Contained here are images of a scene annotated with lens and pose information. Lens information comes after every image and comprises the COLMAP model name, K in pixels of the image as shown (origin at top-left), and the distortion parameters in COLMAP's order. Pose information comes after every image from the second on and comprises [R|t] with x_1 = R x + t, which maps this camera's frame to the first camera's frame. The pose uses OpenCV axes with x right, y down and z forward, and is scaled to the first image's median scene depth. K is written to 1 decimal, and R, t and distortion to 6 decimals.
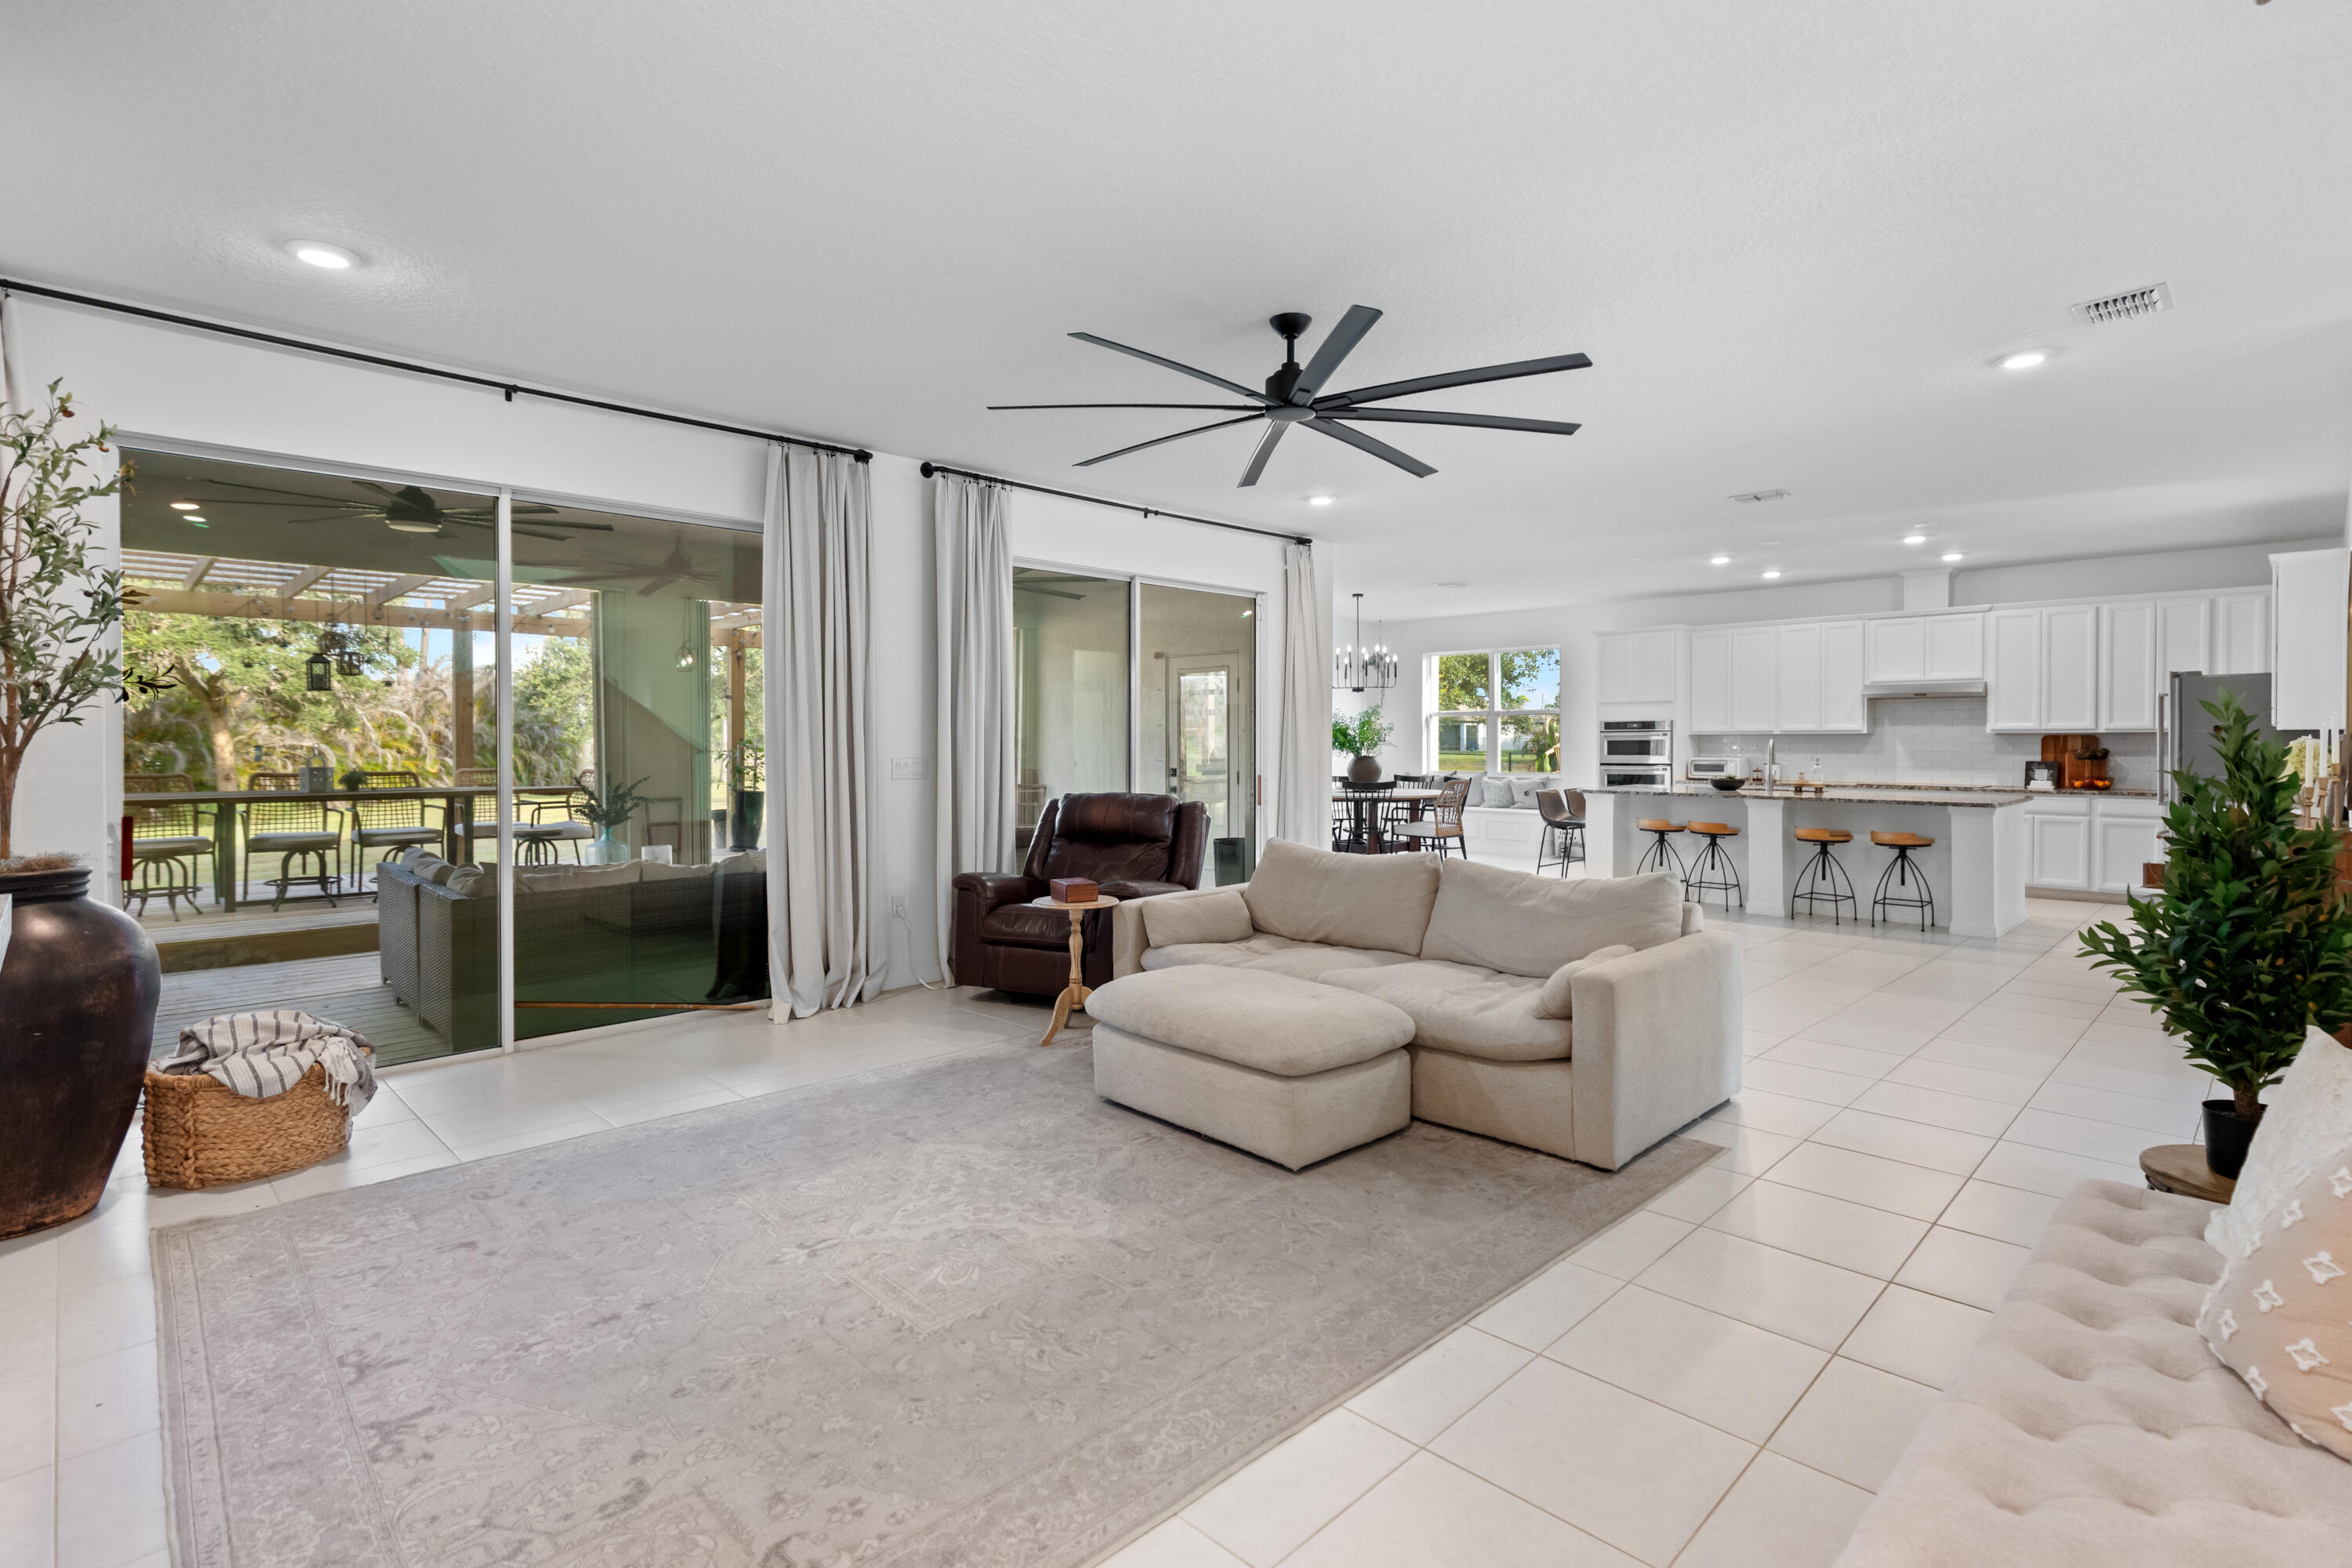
lens RADIAL K [[1144.1, 0, 1163.6], [0, 1144.1, 744.6], [0, 0, 1]] dist [-0.001638, -0.001738]
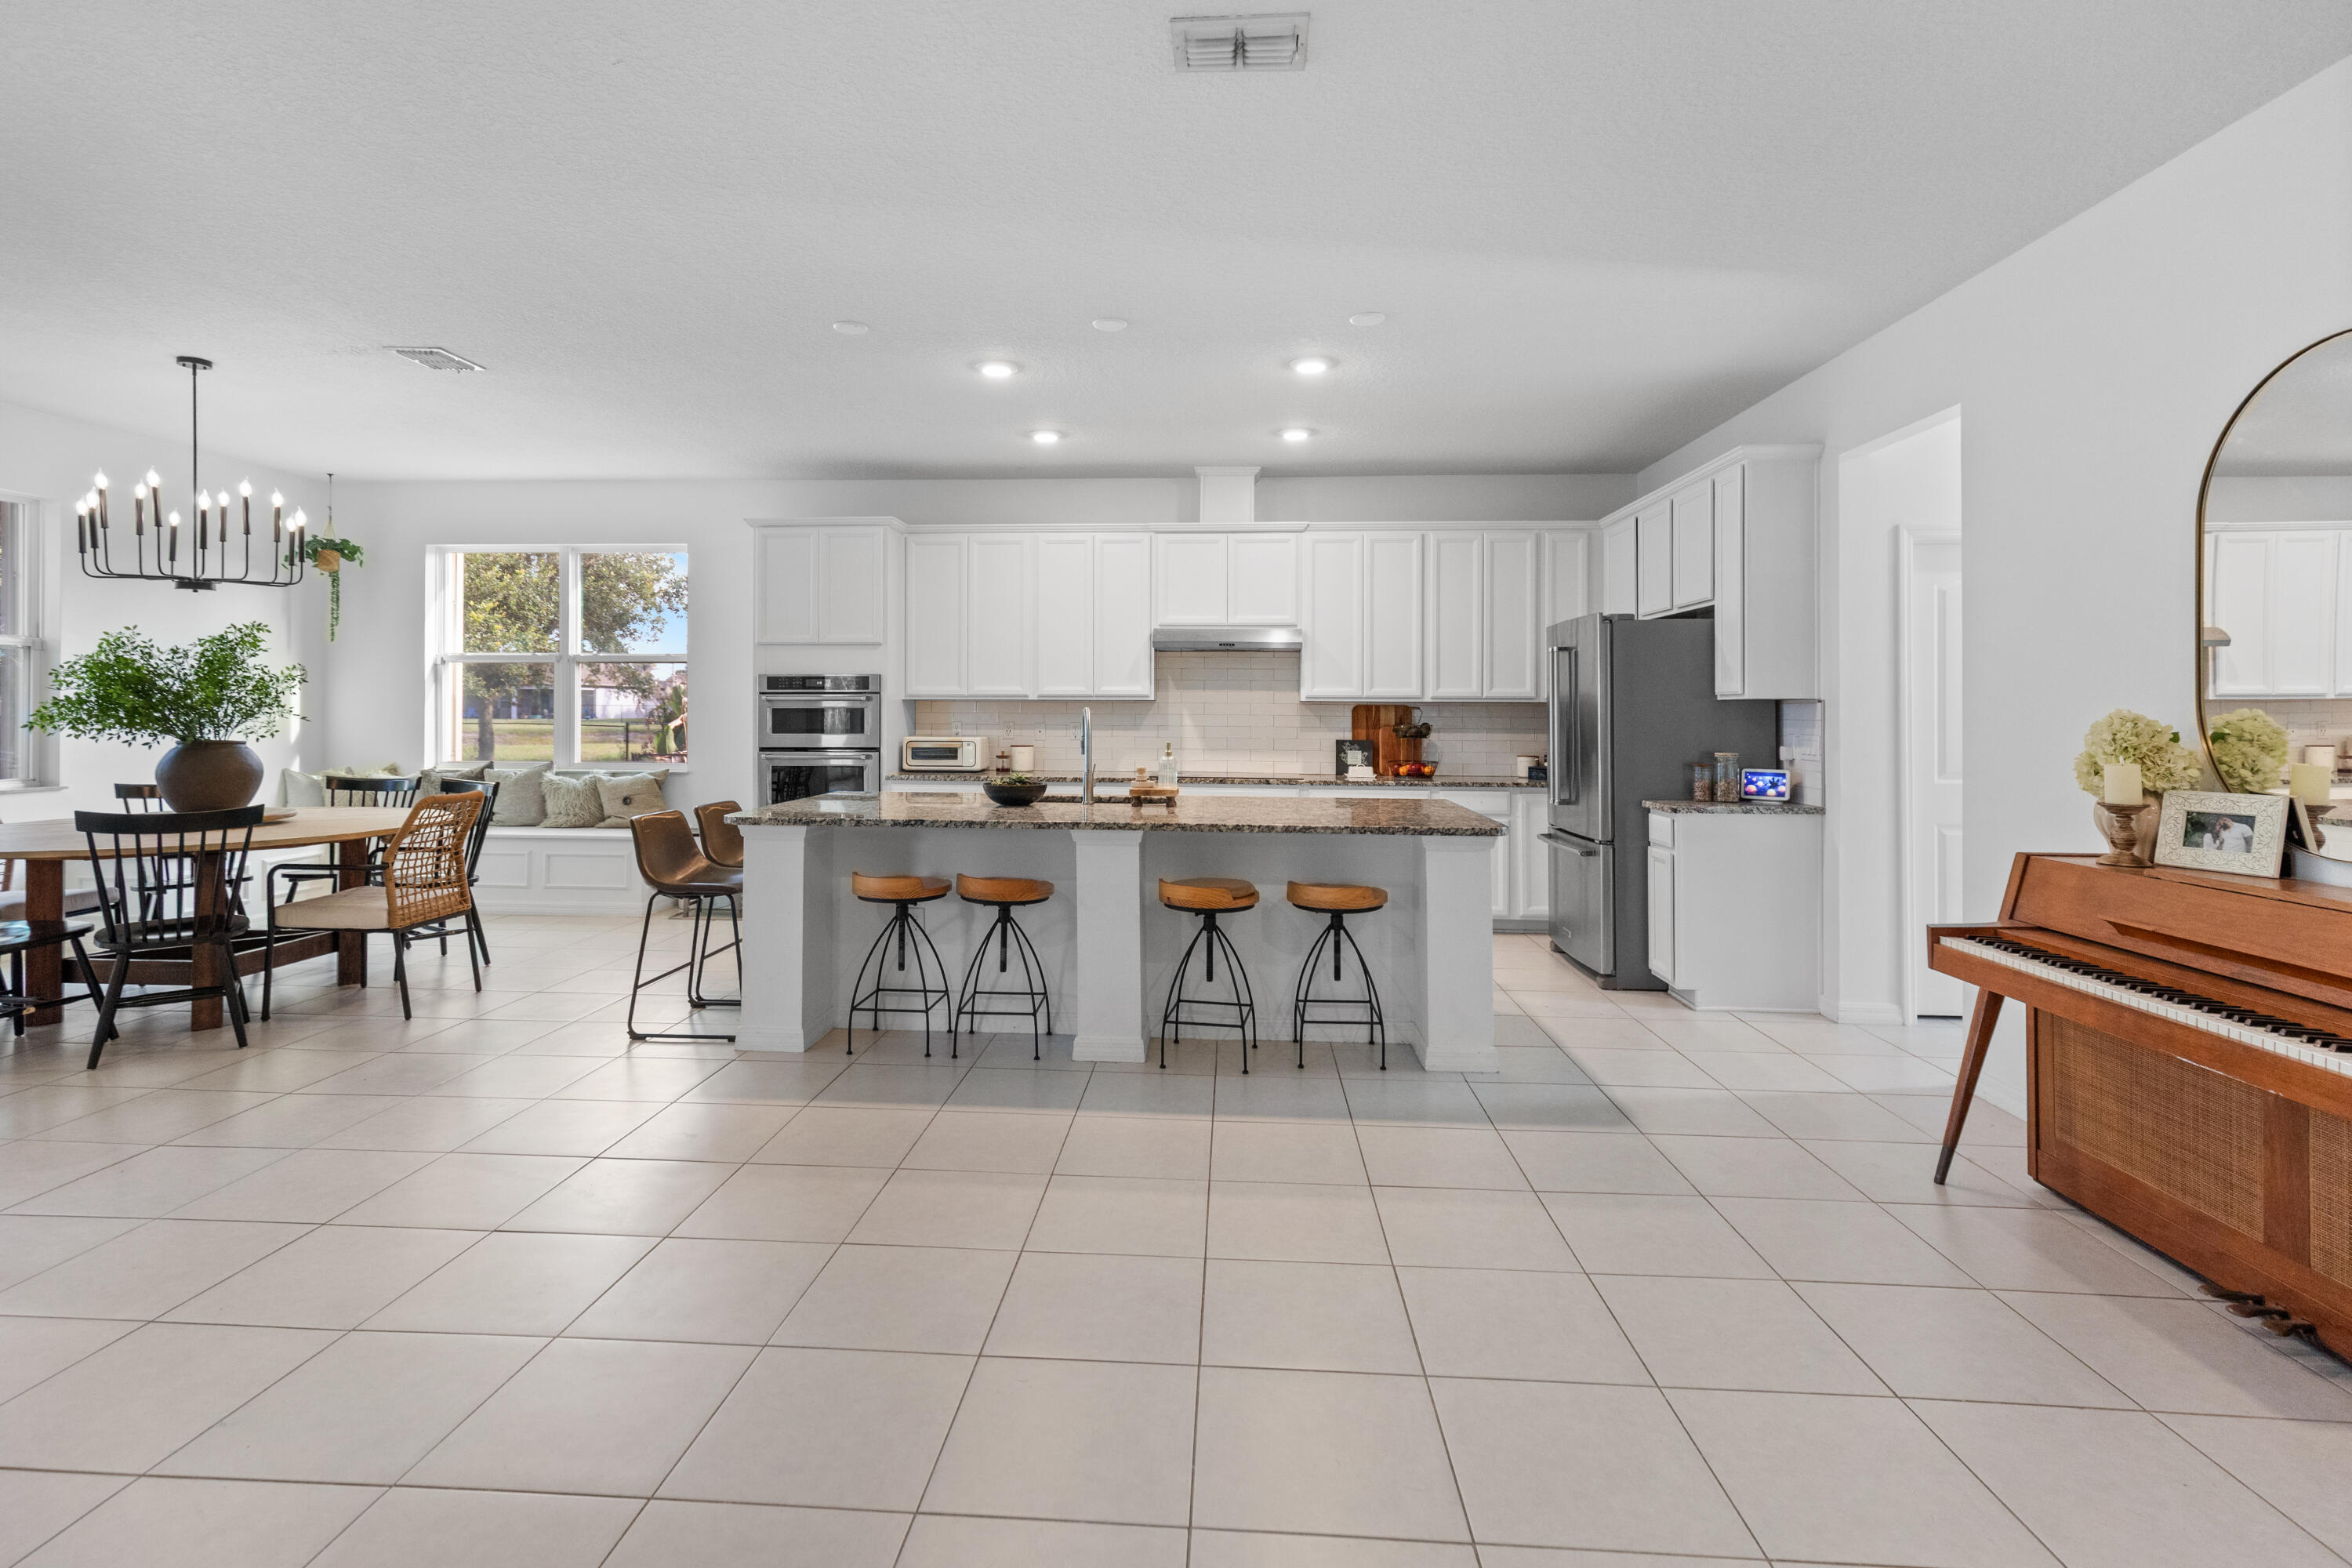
lens RADIAL K [[1103.1, 0, 1174.2], [0, 1103.1, 676.2], [0, 0, 1]] dist [0.002952, -0.000540]
pose [[0.734280, 0.025872, 0.678354, 0.190861], [-0.004072, 0.999423, -0.033709, -0.002120], [-0.678835, 0.021989, 0.733962, 0.546392]]
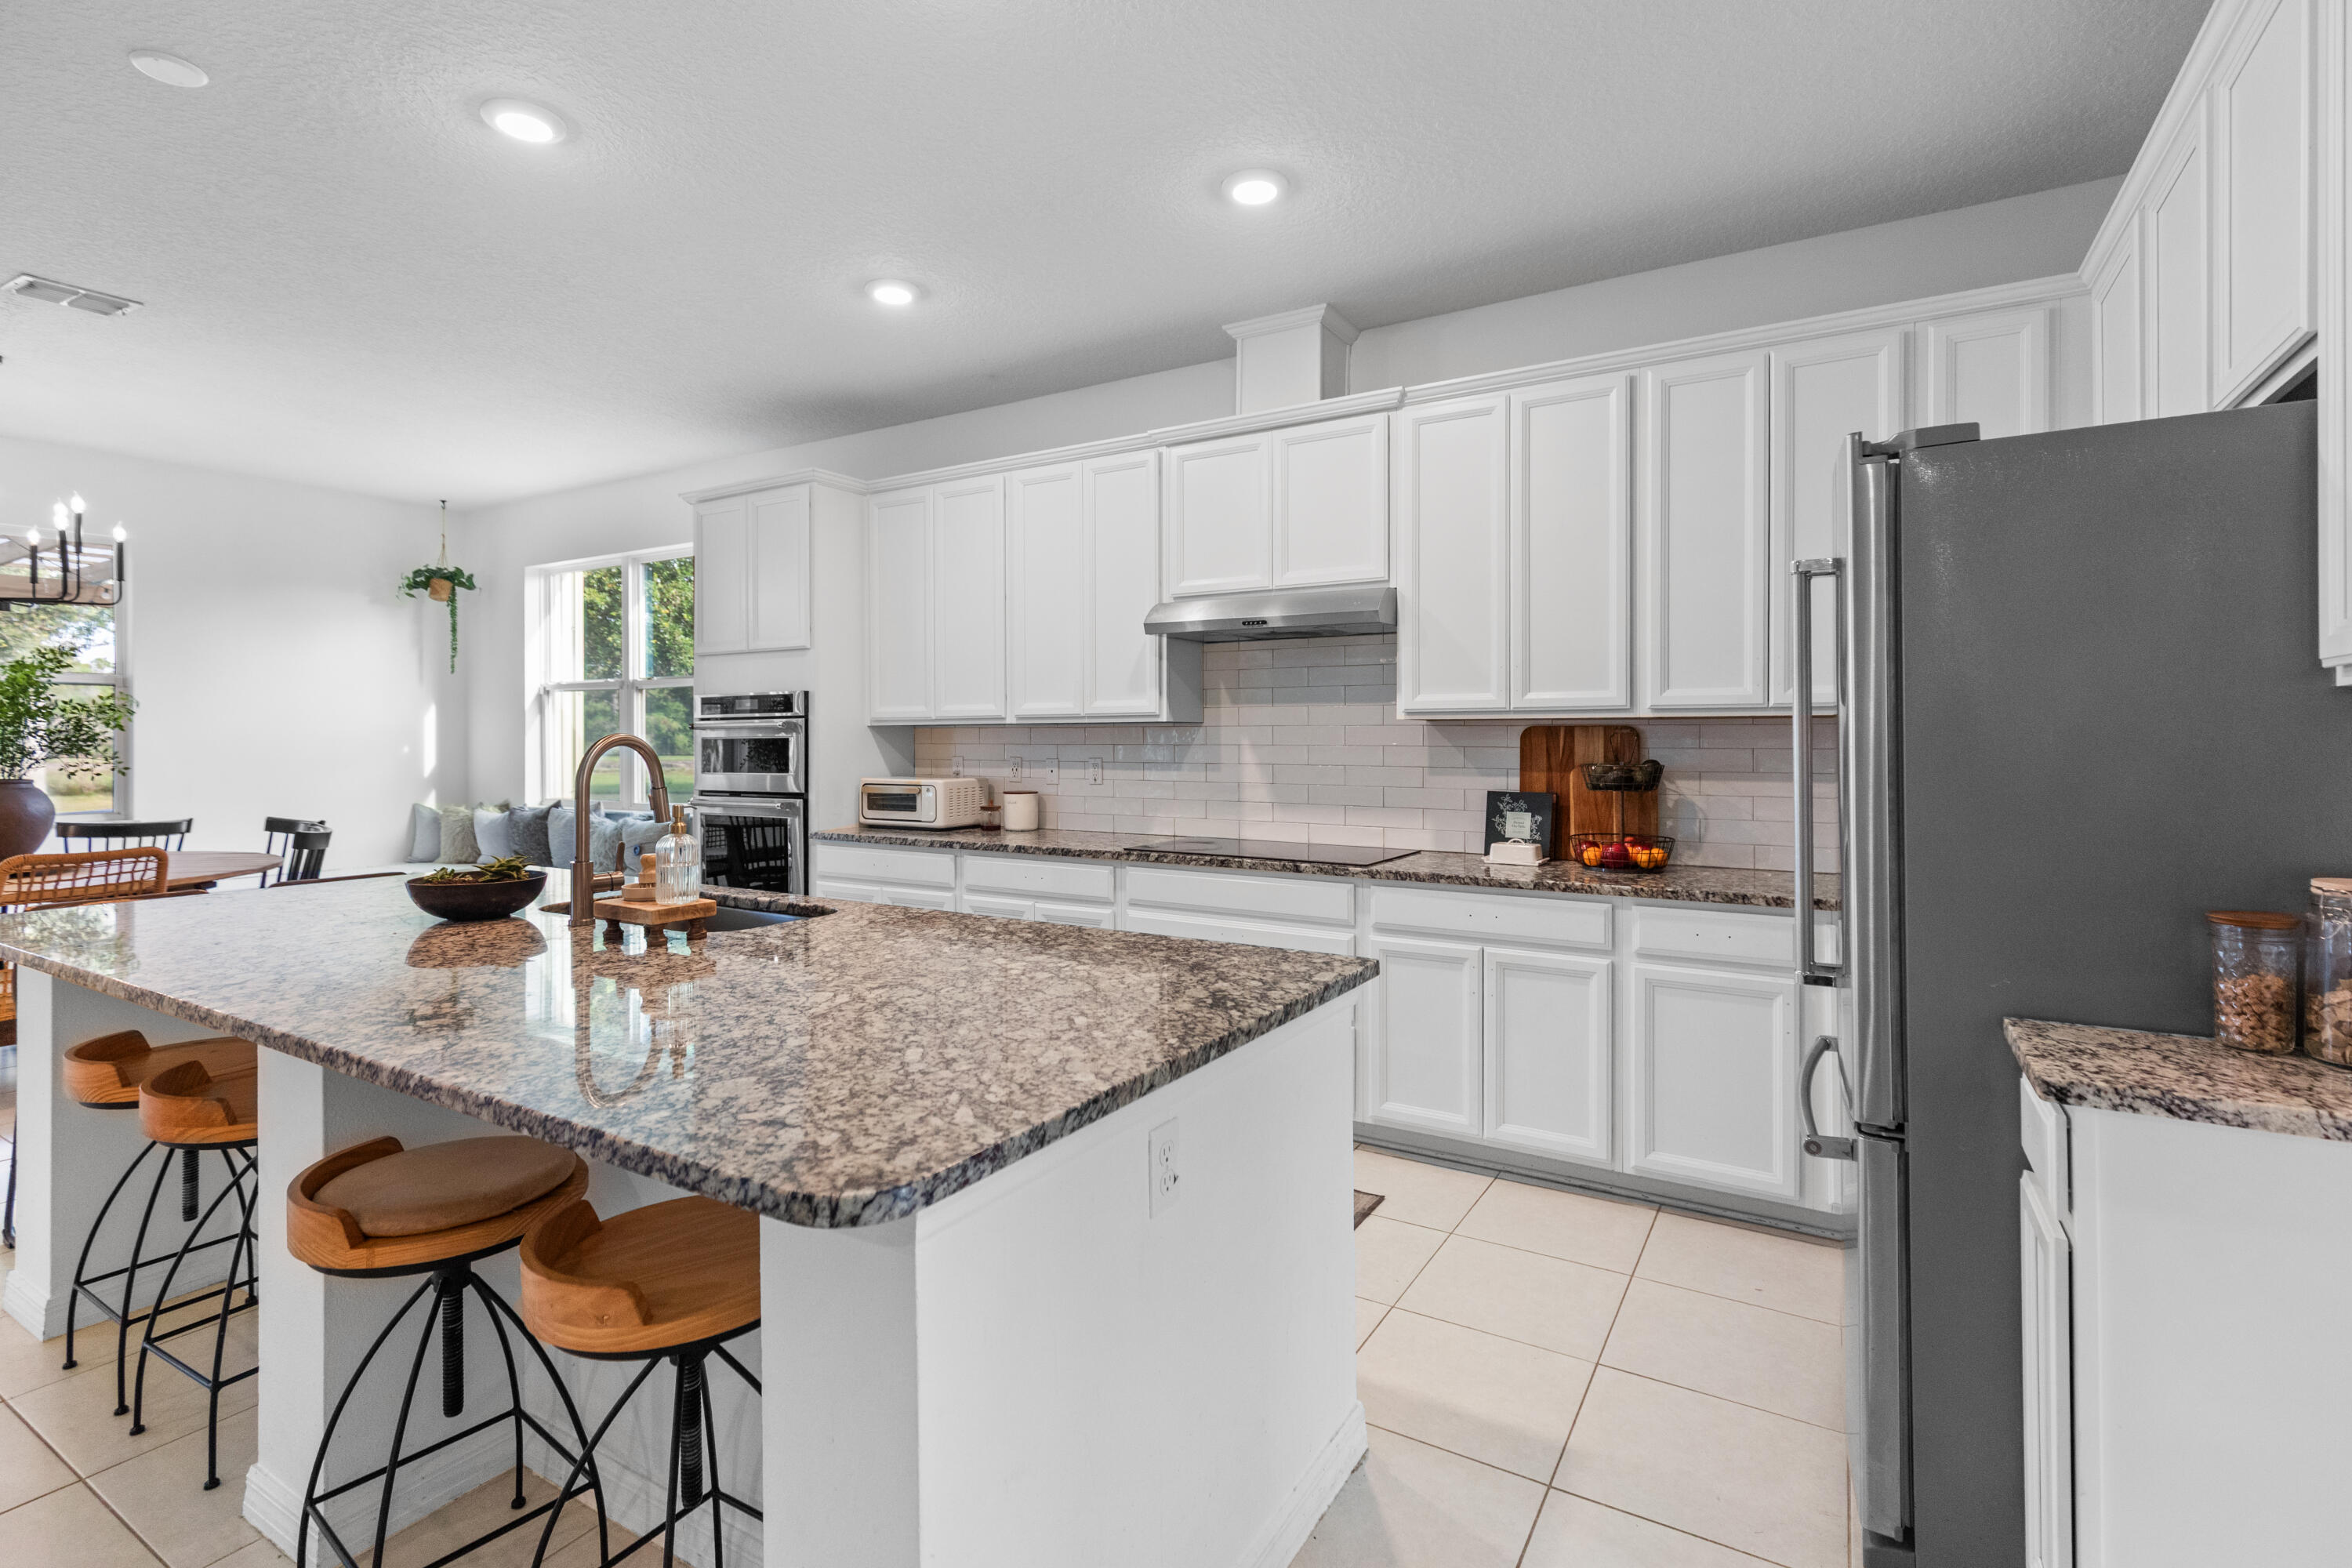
lens RADIAL K [[1110.0, 0, 1176.6], [0, 1110.0, 726.8], [0, 0, 1]] dist [0.001982, 0.000133]
pose [[0.968145, 0.002891, 0.250374, 0.553882], [0.000855, 0.999889, -0.014854, -0.002143], [-0.250389, 0.014595, 0.968035, 0.653399]]
